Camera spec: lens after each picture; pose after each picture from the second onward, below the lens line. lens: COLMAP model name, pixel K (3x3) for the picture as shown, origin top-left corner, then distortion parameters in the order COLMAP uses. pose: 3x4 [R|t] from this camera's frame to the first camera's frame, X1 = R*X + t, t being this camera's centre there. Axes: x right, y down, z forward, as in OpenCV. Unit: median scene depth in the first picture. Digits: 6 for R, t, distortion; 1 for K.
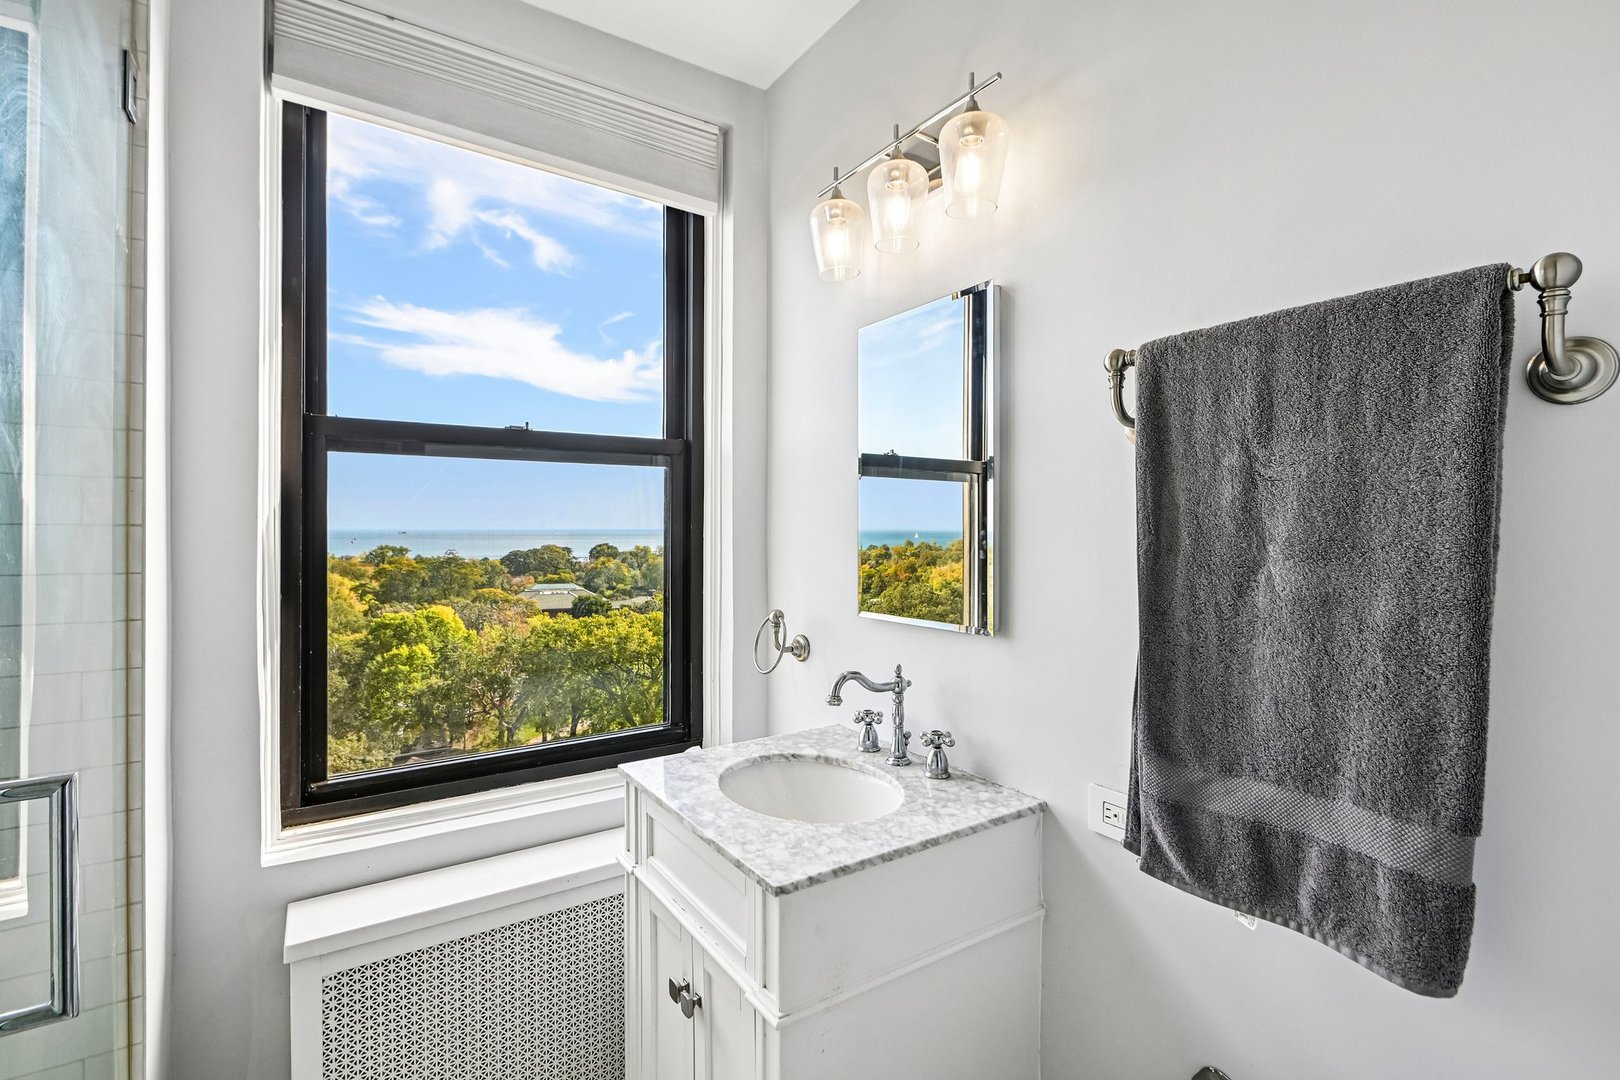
lens RADIAL K [[740.0, 0, 801.2], [0, 740.0, 527.8], [0, 0, 1]] dist [0.000554, -0.000052]
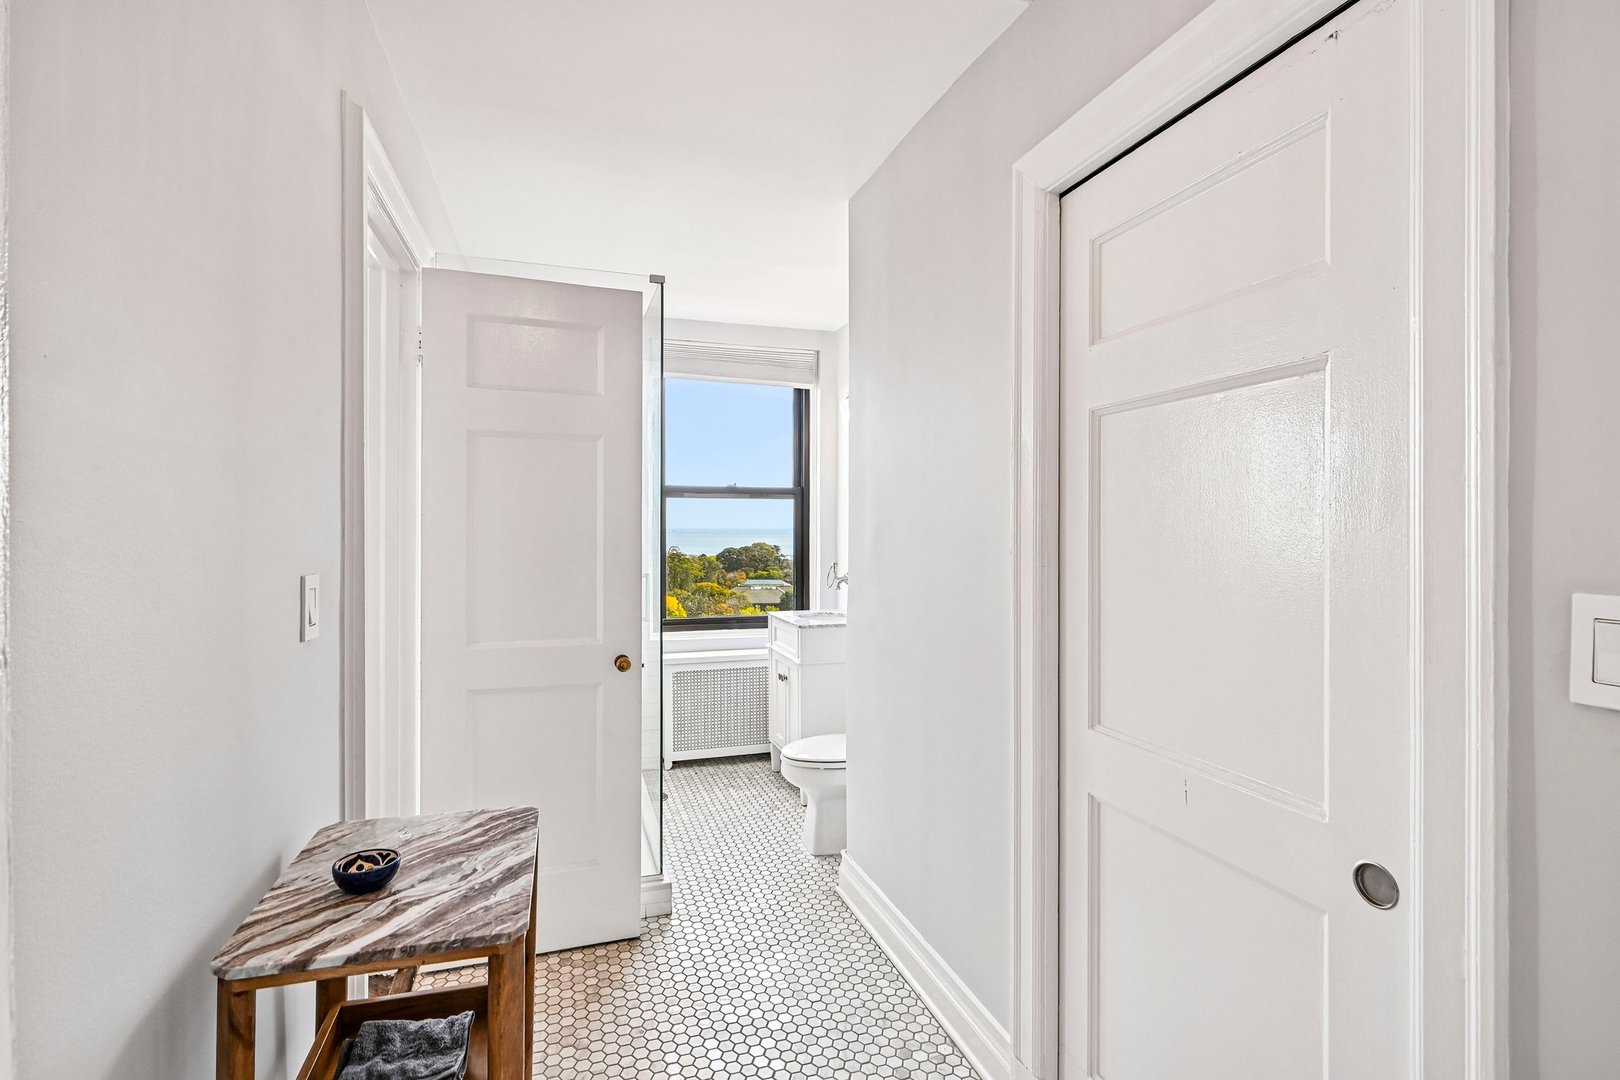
lens RADIAL K [[740.0, 0, 801.2], [0, 740.0, 527.8], [0, 0, 1]] dist [0.000554, -0.000052]
pose [[0.963288, 0.001379, -0.268466, 0.454086], [-0.001013, 0.999998, 0.001502, 0.000114], [0.268468, -0.001175, 0.963288, -1.190738]]
